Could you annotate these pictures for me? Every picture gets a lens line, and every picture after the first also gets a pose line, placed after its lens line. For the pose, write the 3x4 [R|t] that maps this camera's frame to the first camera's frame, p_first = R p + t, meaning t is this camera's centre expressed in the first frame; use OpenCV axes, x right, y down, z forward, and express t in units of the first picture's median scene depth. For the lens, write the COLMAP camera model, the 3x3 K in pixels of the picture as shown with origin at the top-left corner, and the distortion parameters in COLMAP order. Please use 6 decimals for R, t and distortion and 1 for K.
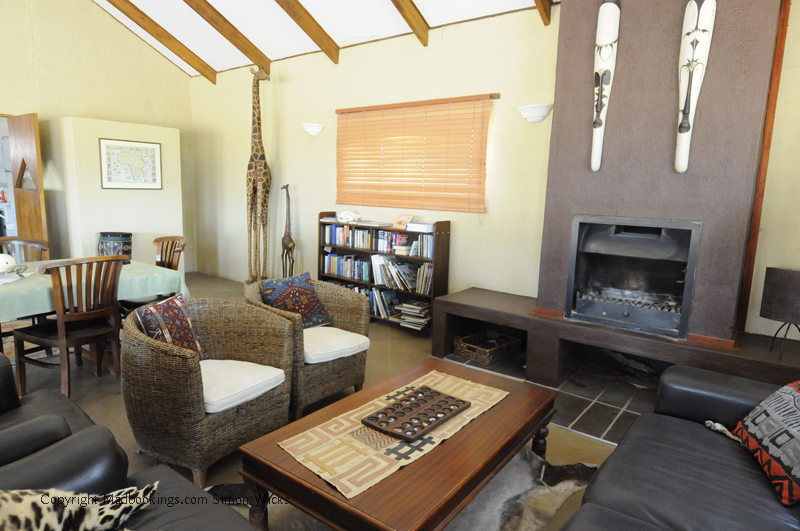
lens RADIAL K [[486.0, 0, 402.2], [0, 486.0, 268.9], [0, 0, 1]] dist [-0.009146, -0.005194]
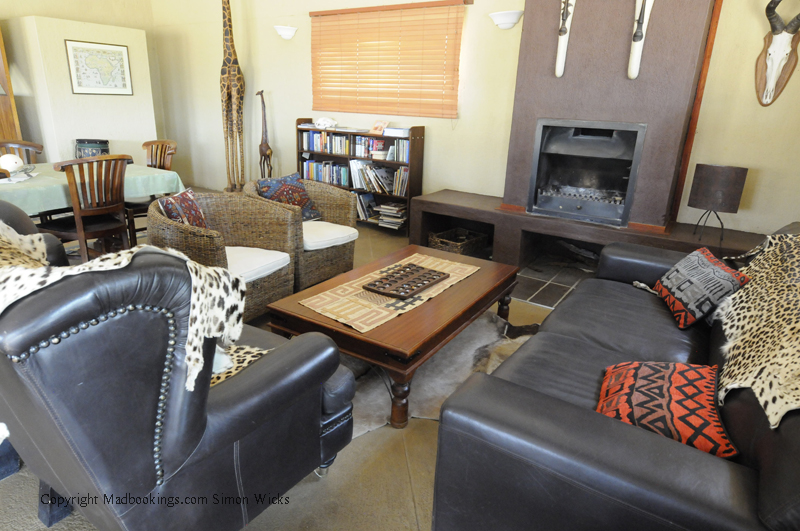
lens RADIAL K [[486.0, 0, 402.2], [0, 486.0, 268.9], [0, 0, 1]] dist [-0.009146, -0.005194]
pose [[0.997162, -0.019046, 0.072842, -0.045487], [0.006408, 0.985433, 0.169944, 0.037990], [-0.075018, -0.168995, 0.982758, -0.128863]]
